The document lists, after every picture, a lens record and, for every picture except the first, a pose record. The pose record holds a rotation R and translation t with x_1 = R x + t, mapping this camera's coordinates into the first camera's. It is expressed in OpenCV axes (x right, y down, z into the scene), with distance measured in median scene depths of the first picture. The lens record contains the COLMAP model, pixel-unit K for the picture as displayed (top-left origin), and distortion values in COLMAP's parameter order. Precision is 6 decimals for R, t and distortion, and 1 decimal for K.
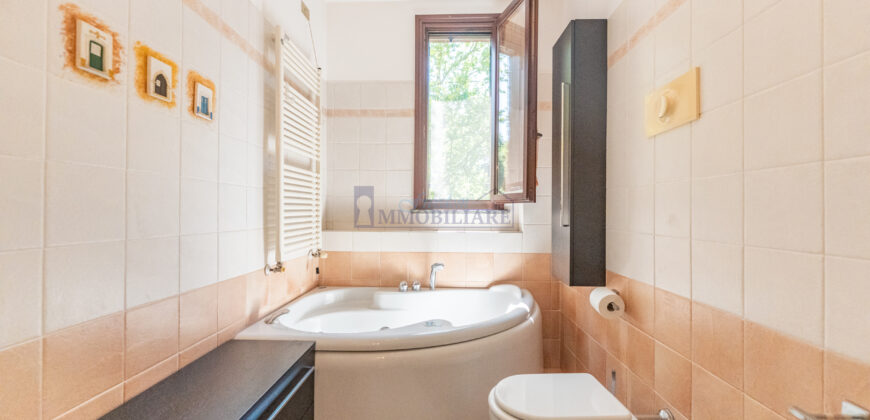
lens RADIAL K [[344.2, 0, 436.8], [0, 344.2, 208.5], [0, 0, 1]] dist [-0.002046, -0.000457]
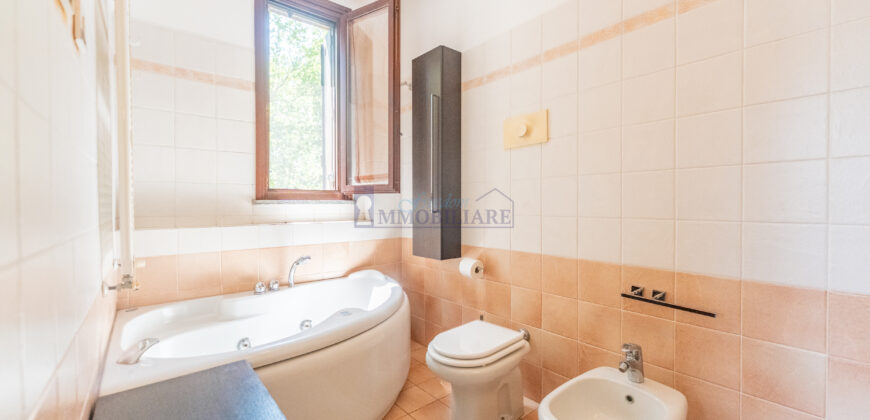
lens RADIAL K [[344.2, 0, 434.5], [0, 344.2, 207.8], [0, 0, 1]] dist [-0.002046, -0.000457]
pose [[0.746969, -0.015121, 0.664687, -0.342601], [0.002652, 0.999801, 0.019764, 0.007881], [-0.664854, -0.013000, 0.746861, 0.064726]]
